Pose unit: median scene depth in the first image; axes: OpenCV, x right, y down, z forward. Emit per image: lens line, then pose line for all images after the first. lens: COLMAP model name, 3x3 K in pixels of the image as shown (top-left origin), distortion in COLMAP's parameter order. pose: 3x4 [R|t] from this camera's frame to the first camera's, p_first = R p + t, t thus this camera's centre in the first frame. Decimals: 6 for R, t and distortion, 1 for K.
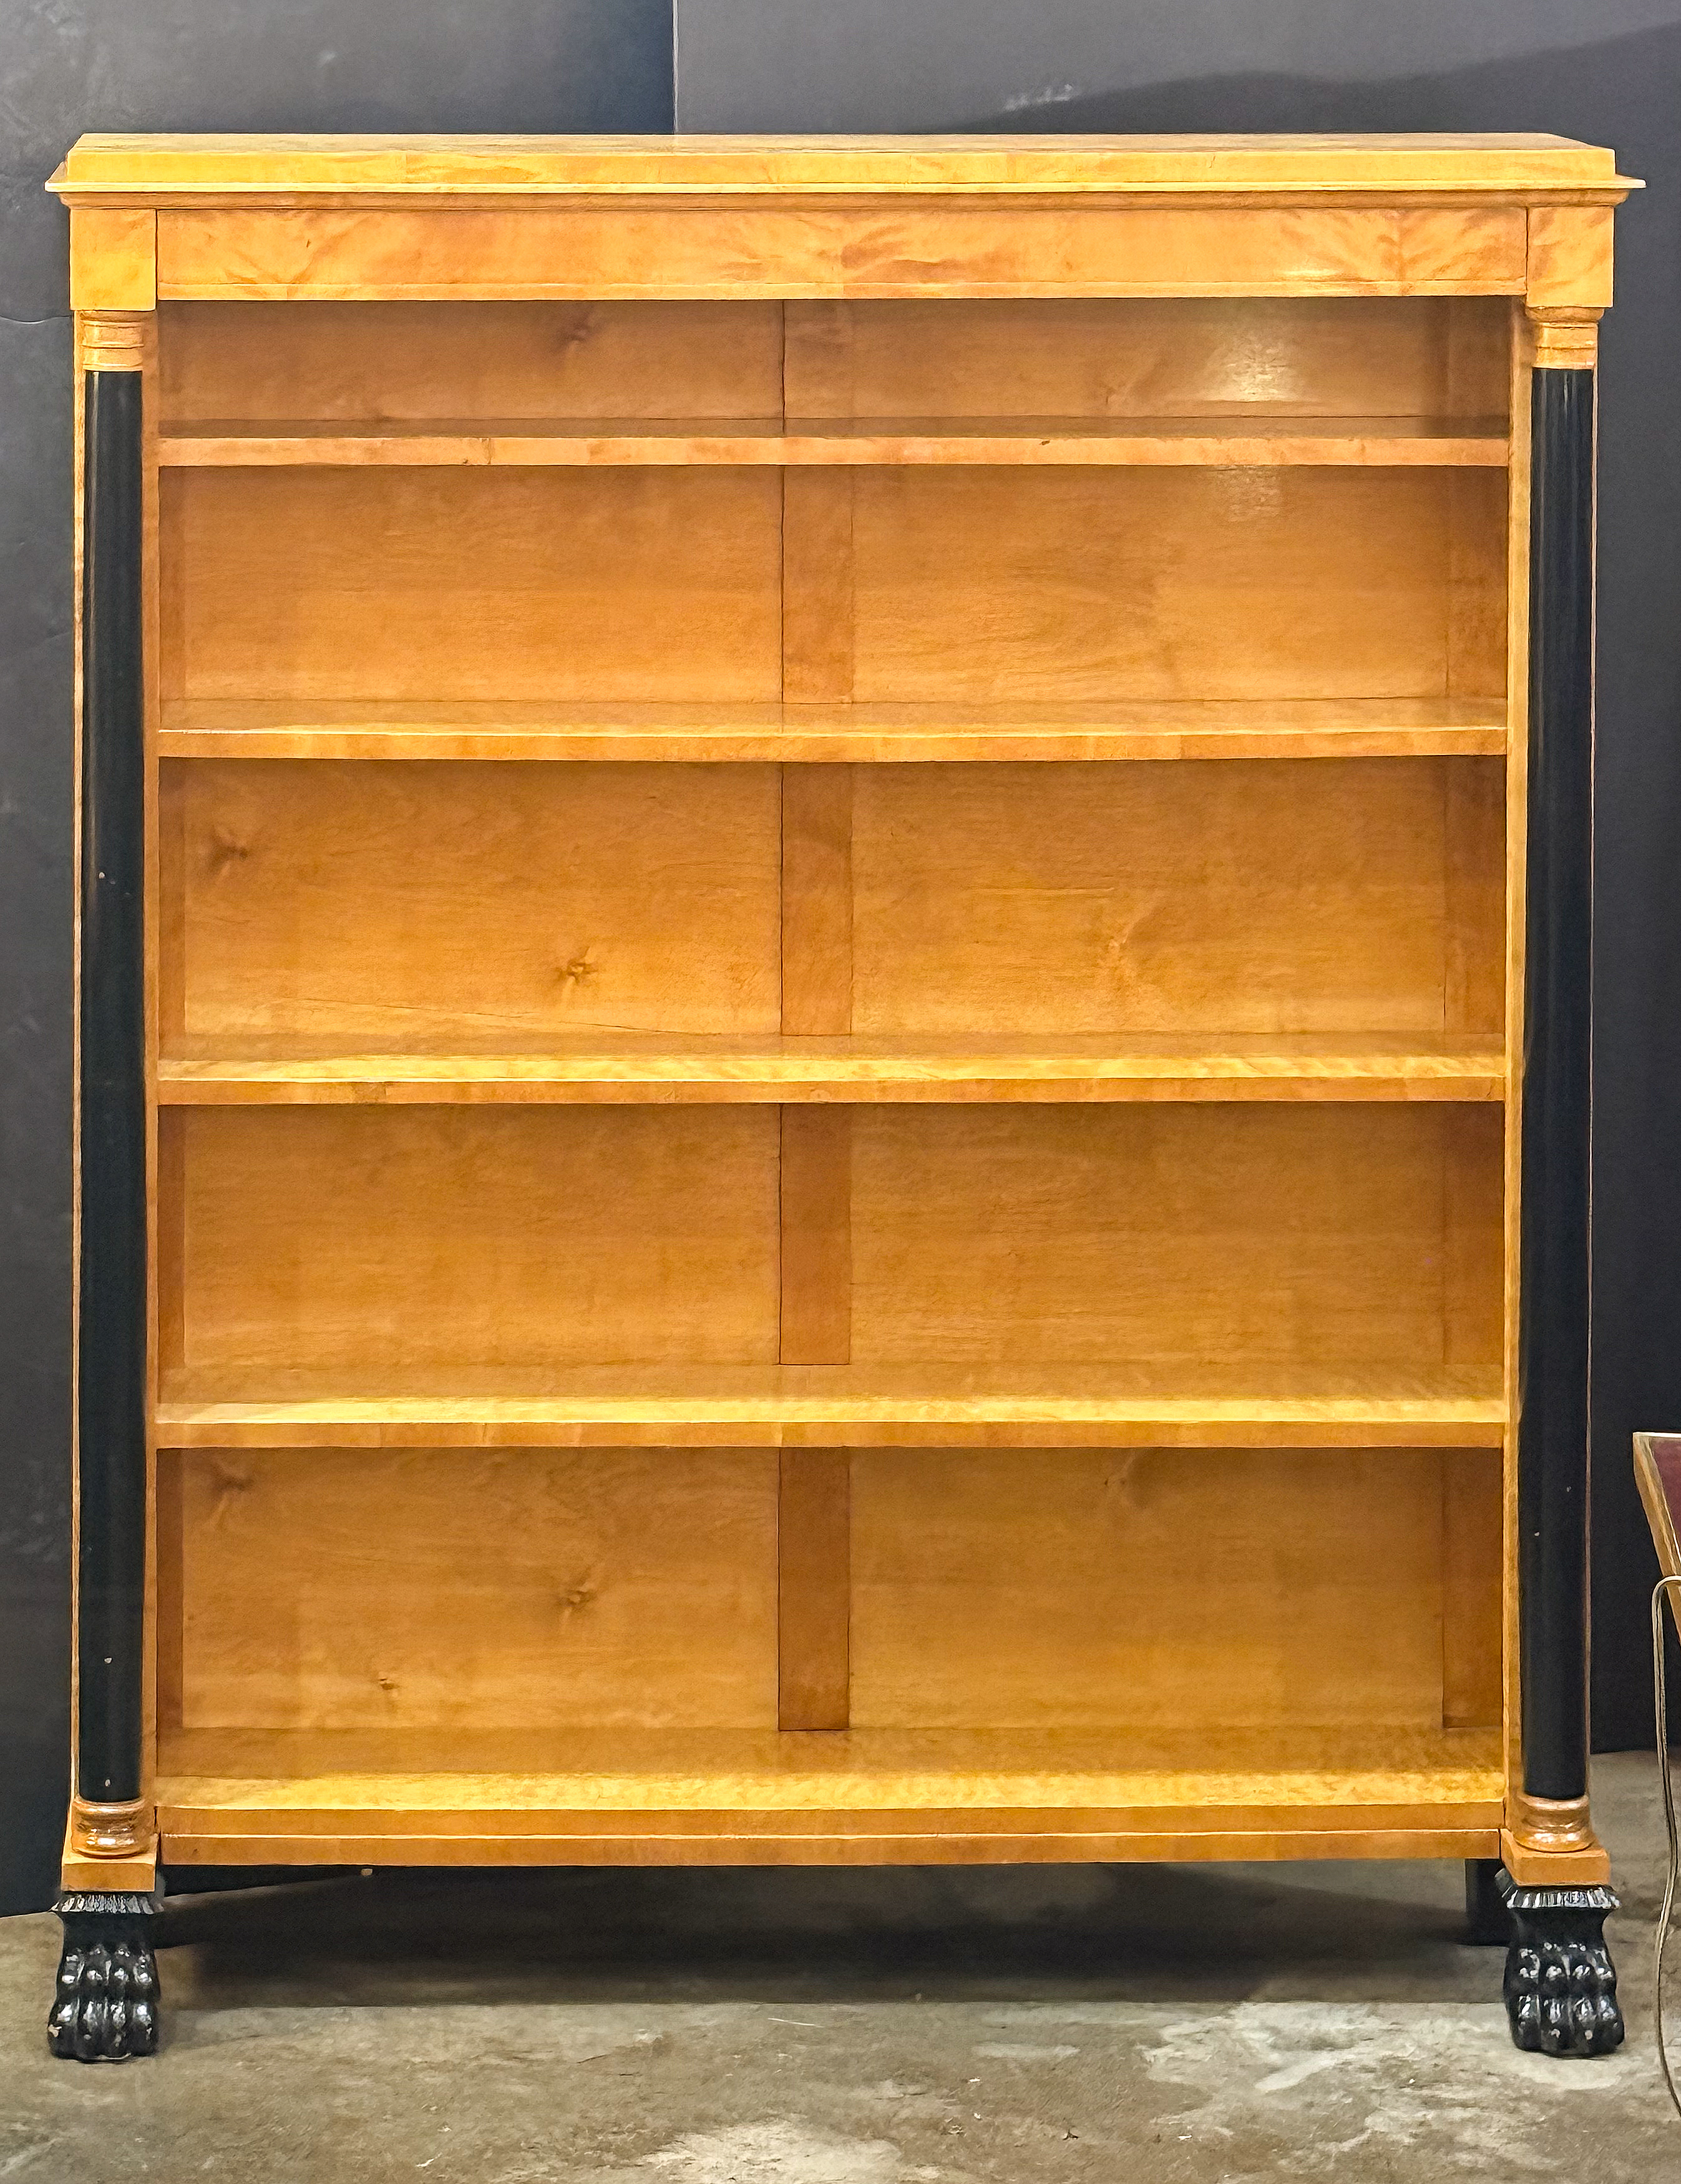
lens RADIAL K [[6464.9, 0, 854.1], [0, 6464.9, 966.9], [0, 0, 1]] dist [0.084140, 0.000000]
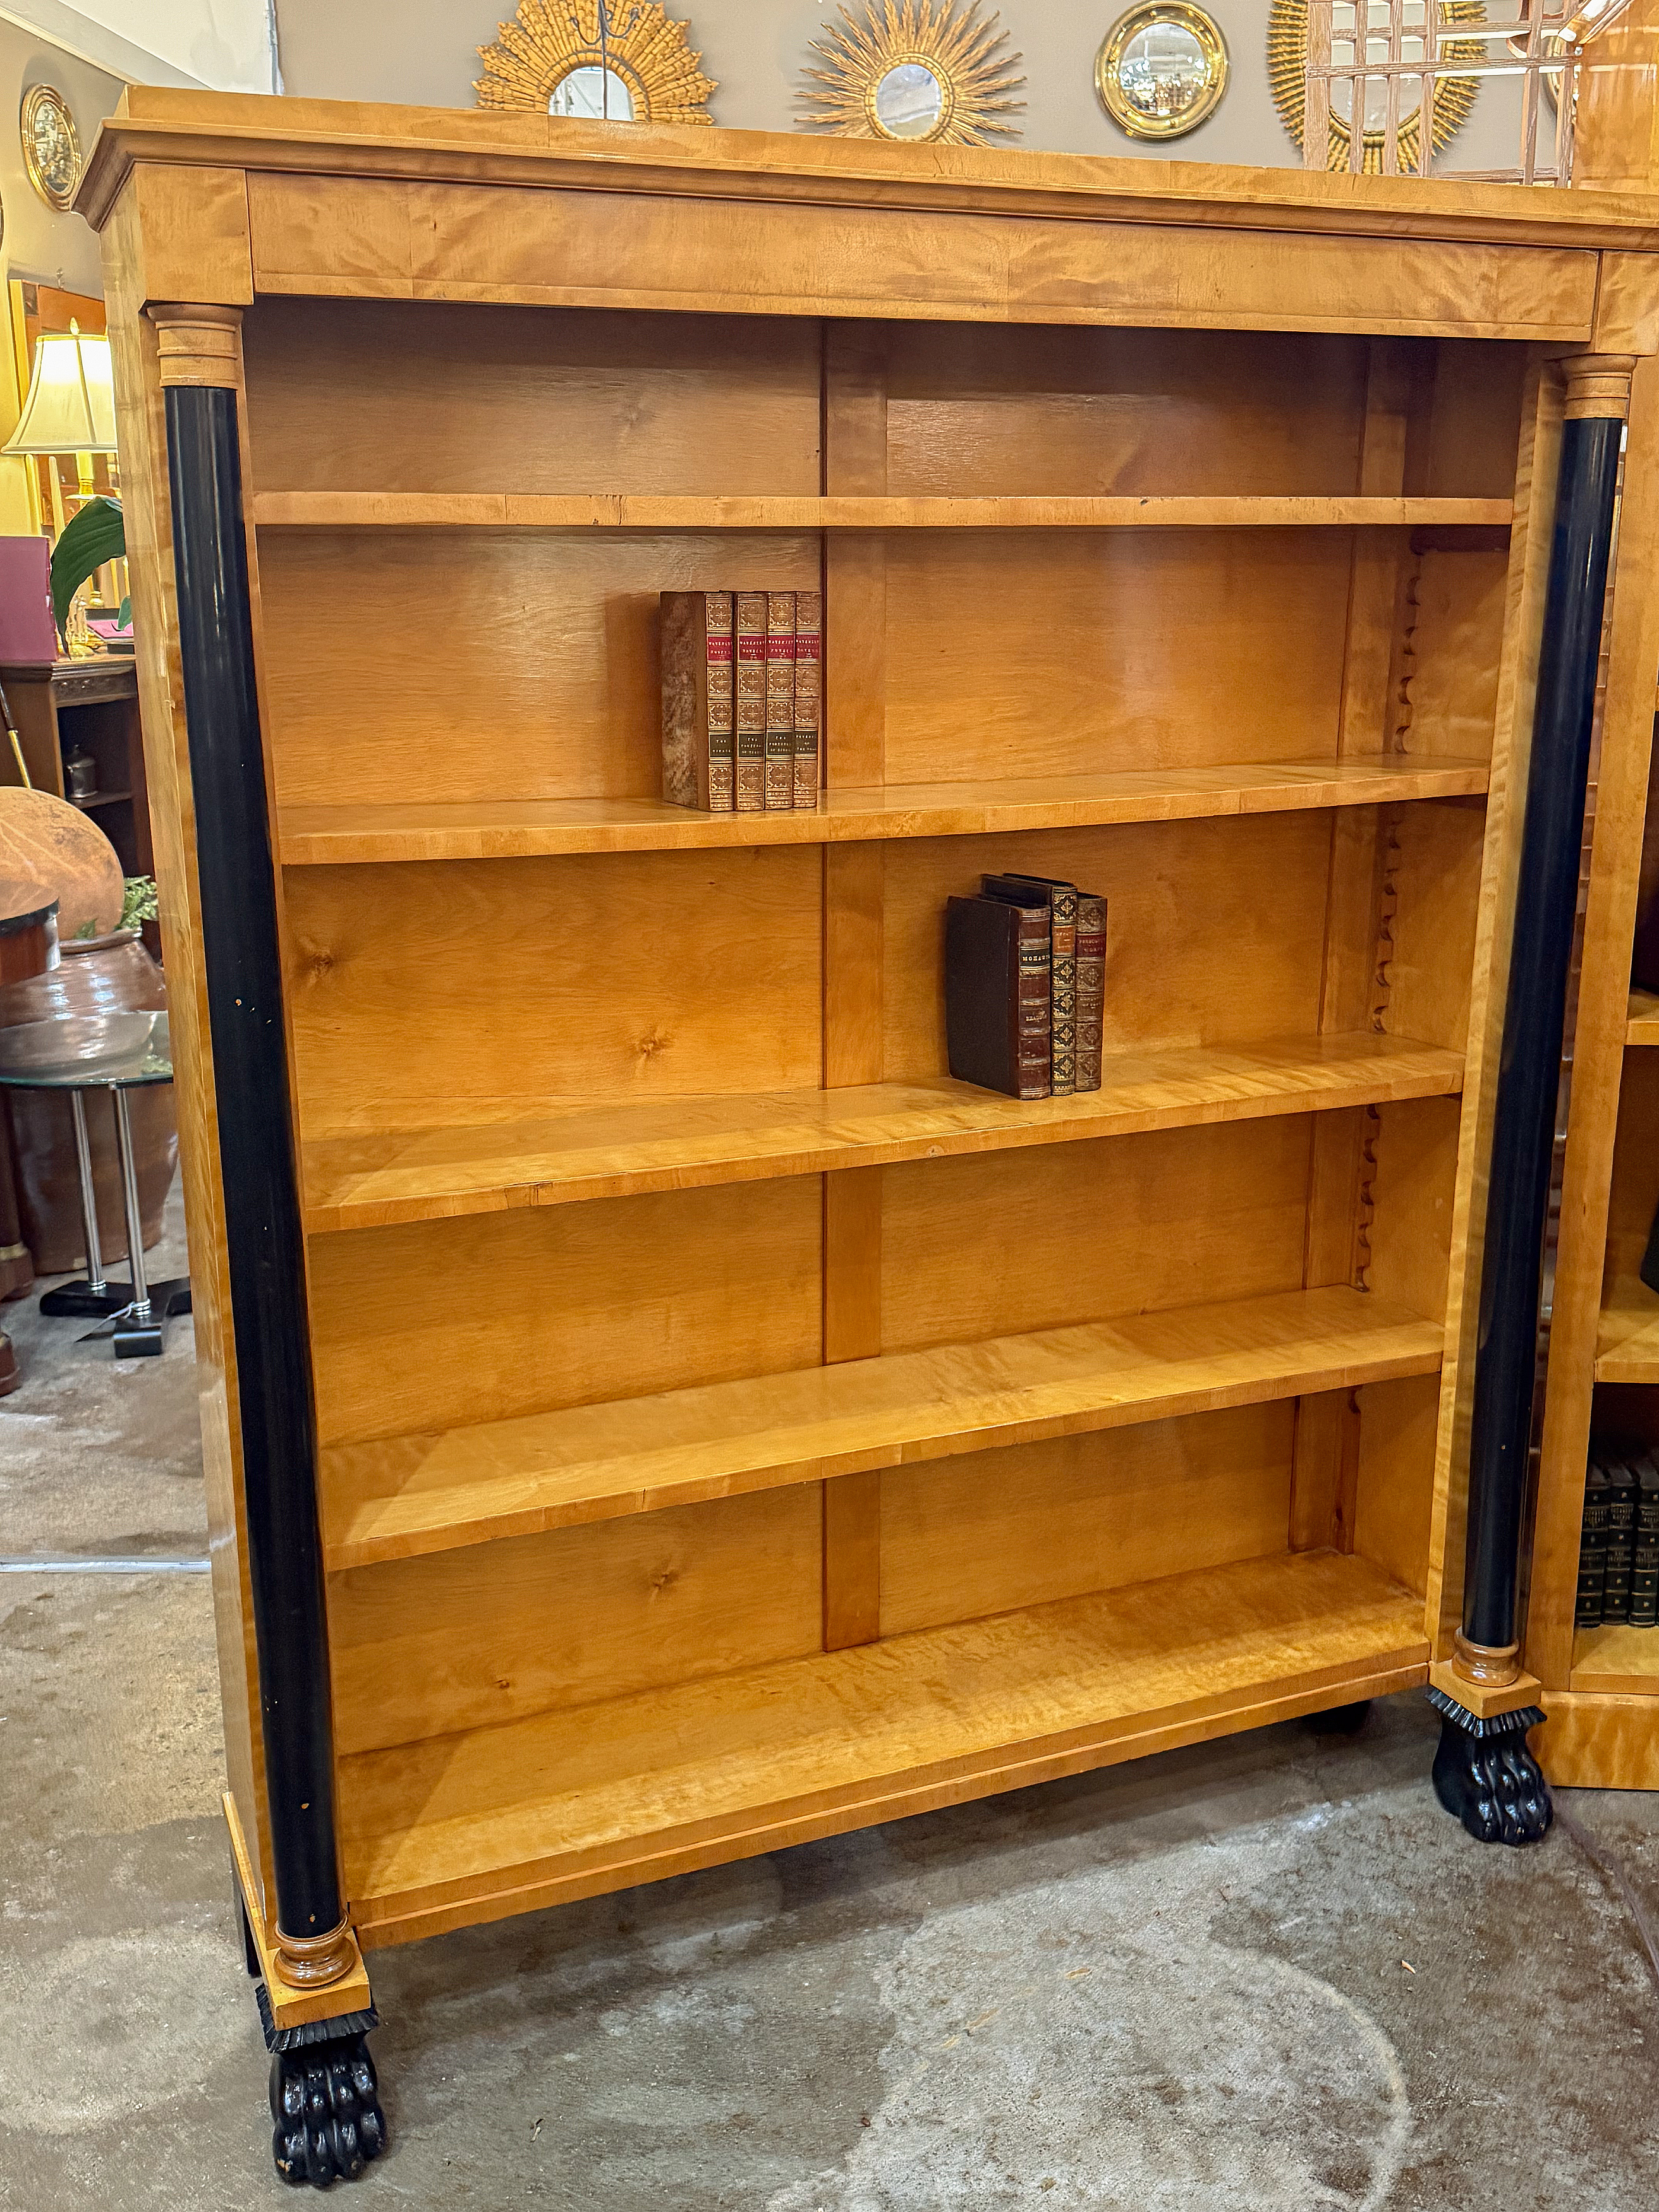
lens RADIAL K [[1926.9, 0, 829.9], [0, 1926.9, 1135.7], [0, 0, 1]] dist [0.073718, -0.117778]
pose [[0.943342, -0.104195, 0.315038, -0.121692], [0.072578, 0.991222, 0.110509, -0.018975], [-0.323787, -0.081383, 0.942623, 0.704418]]
